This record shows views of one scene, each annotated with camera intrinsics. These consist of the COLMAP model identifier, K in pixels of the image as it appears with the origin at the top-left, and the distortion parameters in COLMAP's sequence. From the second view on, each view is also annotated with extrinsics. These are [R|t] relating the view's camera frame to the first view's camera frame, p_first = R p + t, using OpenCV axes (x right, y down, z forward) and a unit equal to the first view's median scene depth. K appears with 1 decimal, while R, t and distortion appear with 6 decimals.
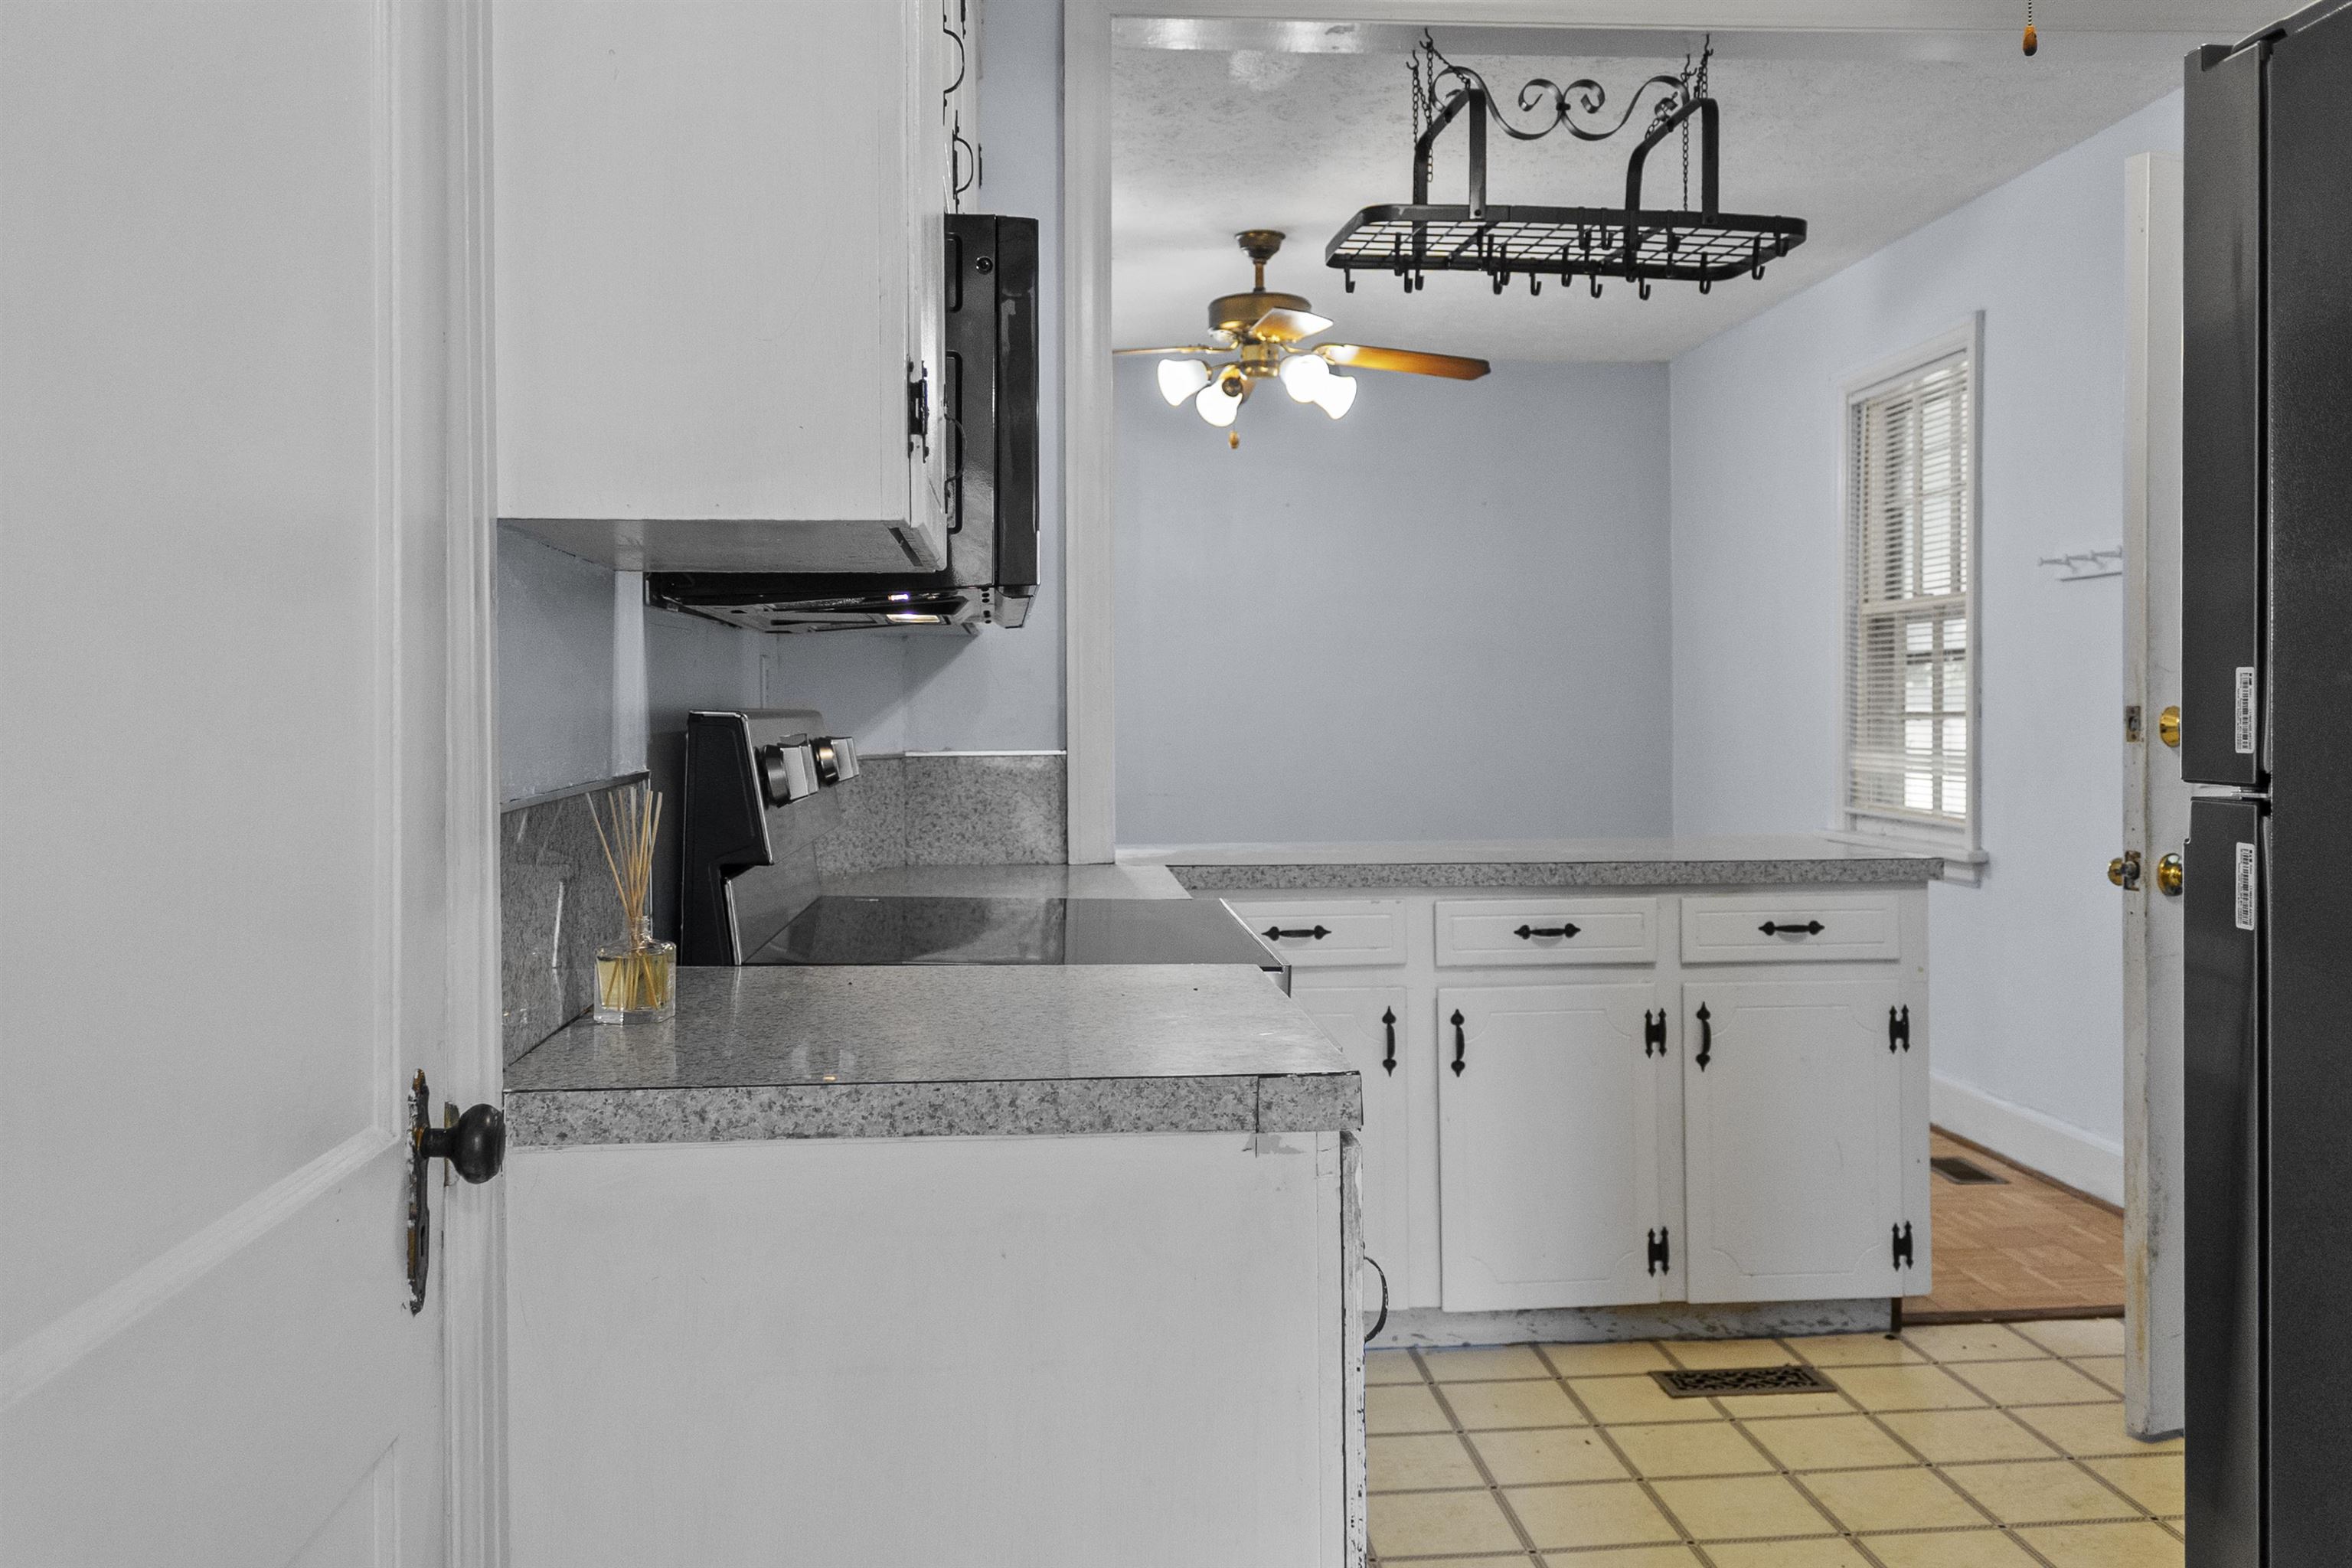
lens RADIAL K [[1830.2, 0, 1174.4], [0, 1830.2, 830.6], [0, 0, 1]] dist [-0.012825, -0.004408]
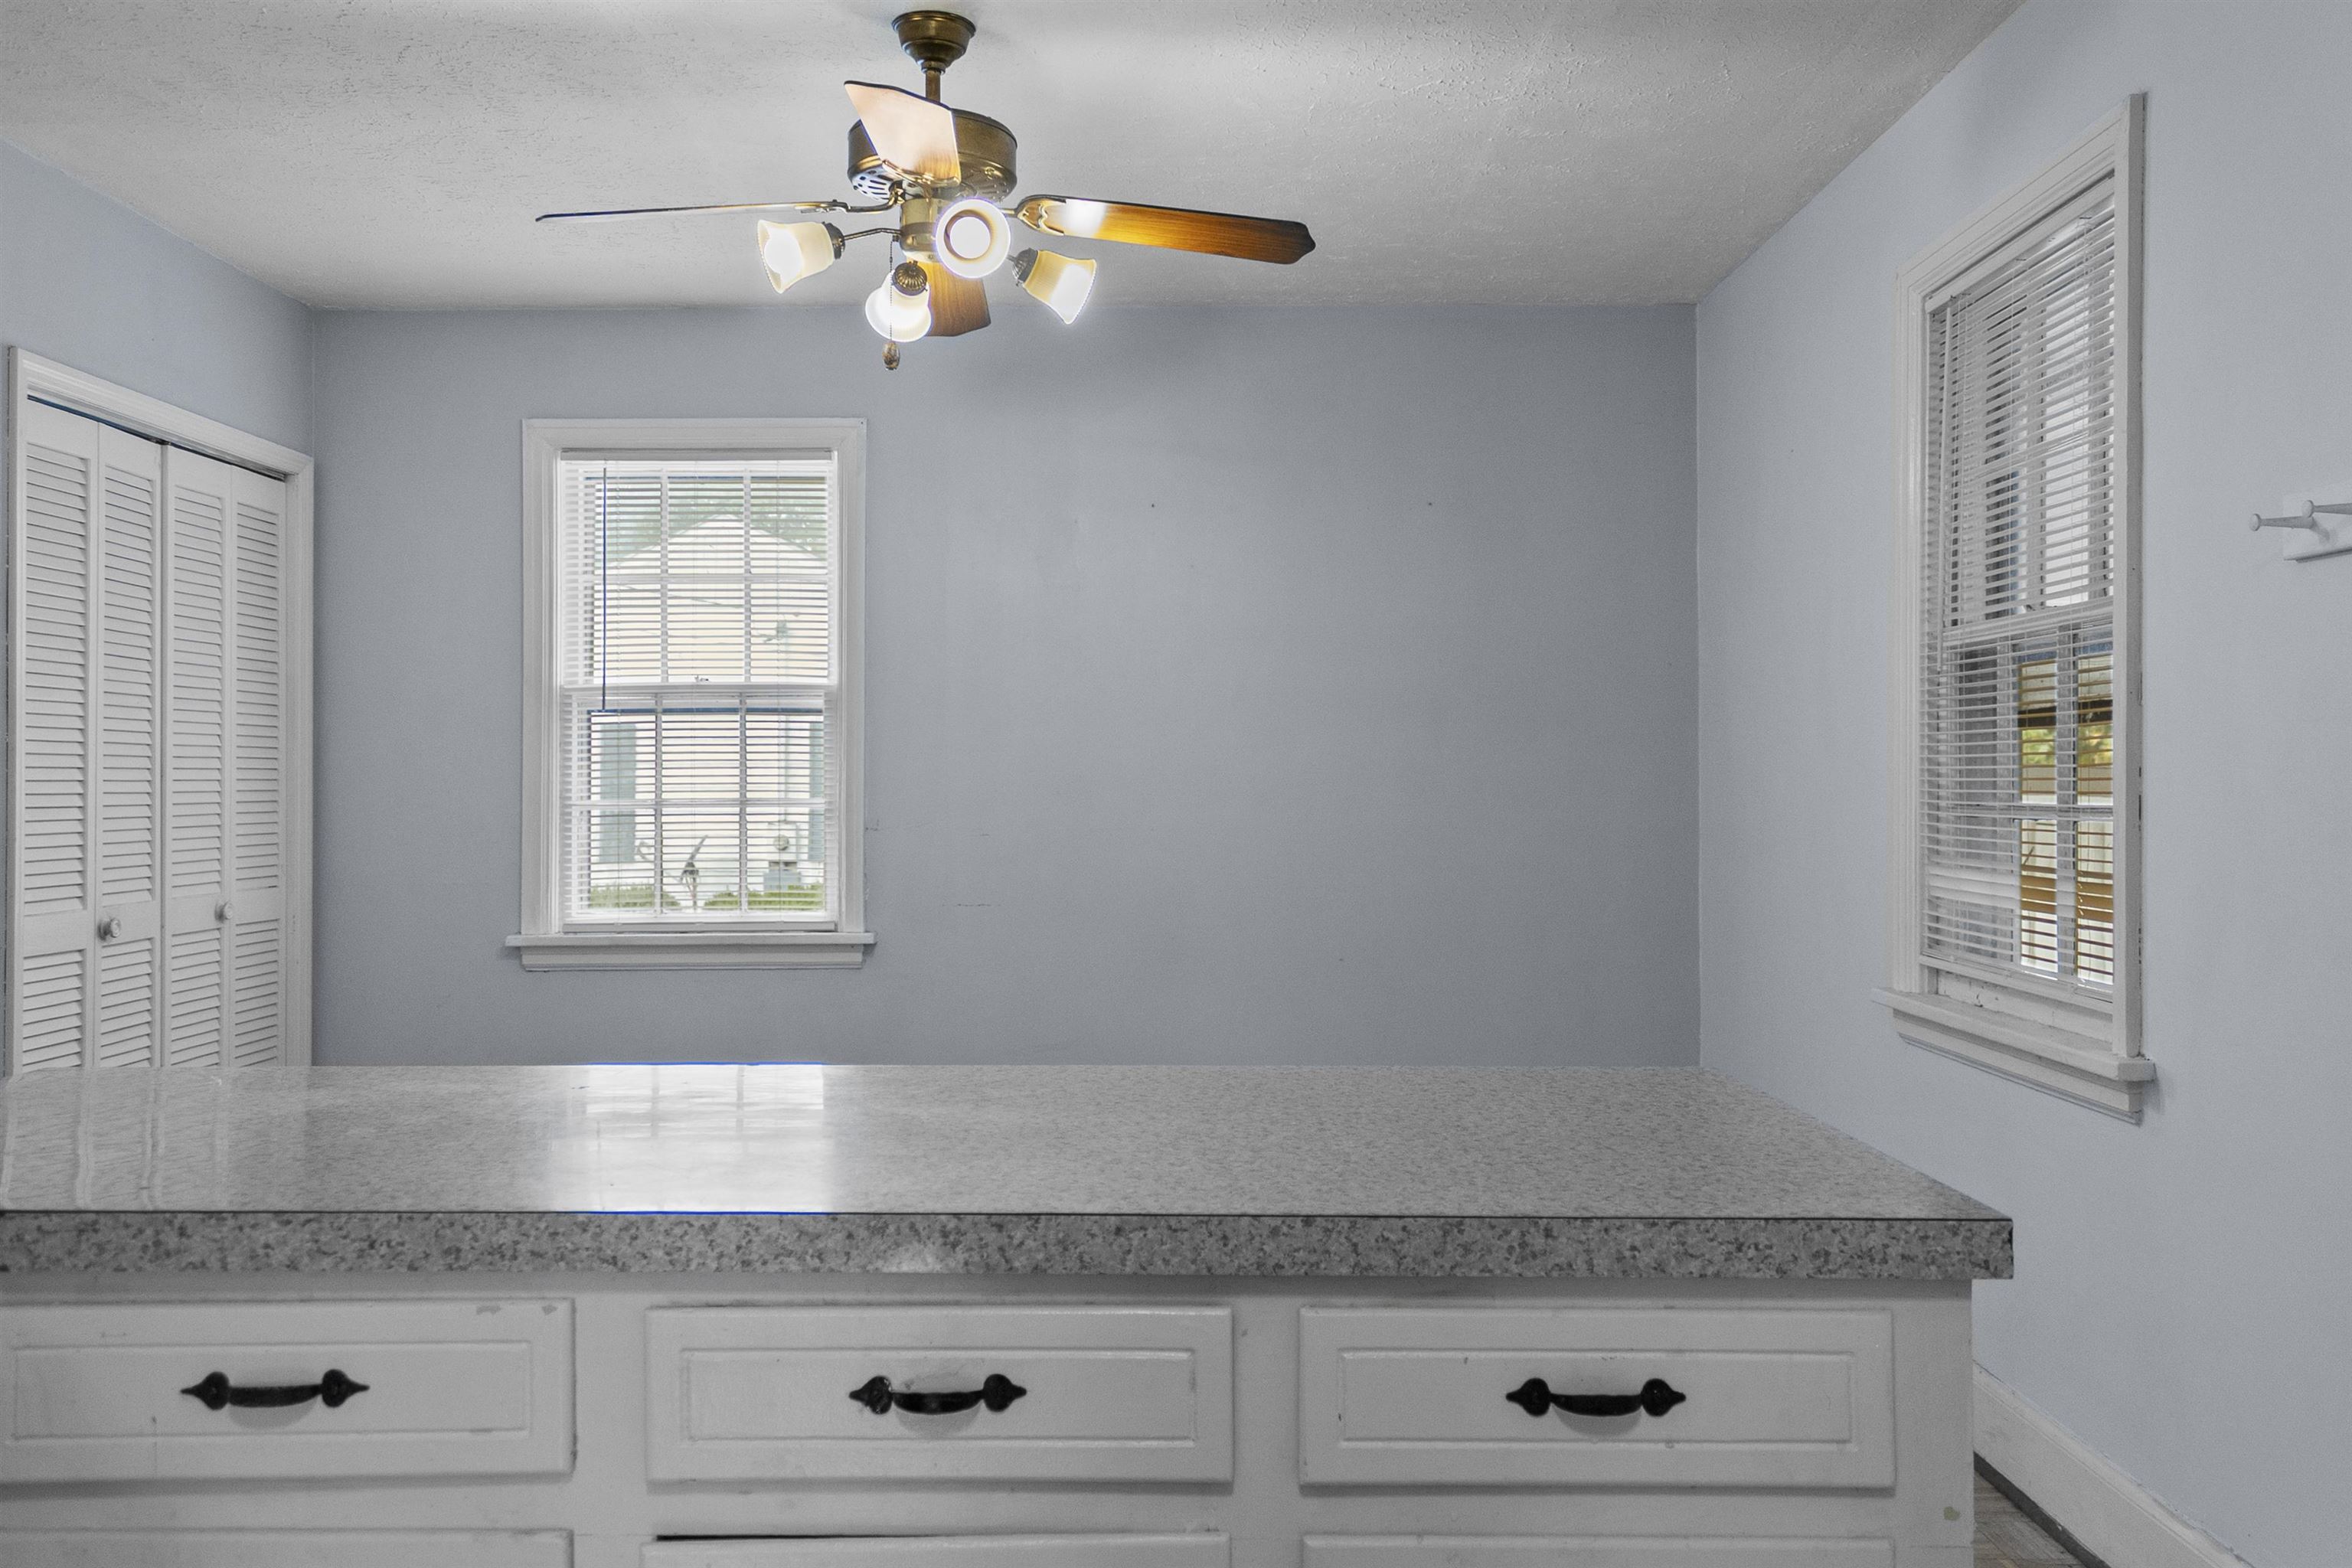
lens RADIAL K [[1923.4, 0, 1180.3], [0, 1923.4, 856.9], [0, 0, 1]] dist [0.006682, -0.003351]
pose [[0.998459, 0.008011, -0.054909, 0.185256], [-0.009677, 0.999499, -0.030149, -0.029997], [0.054640, 0.030634, 0.998036, 0.405968]]
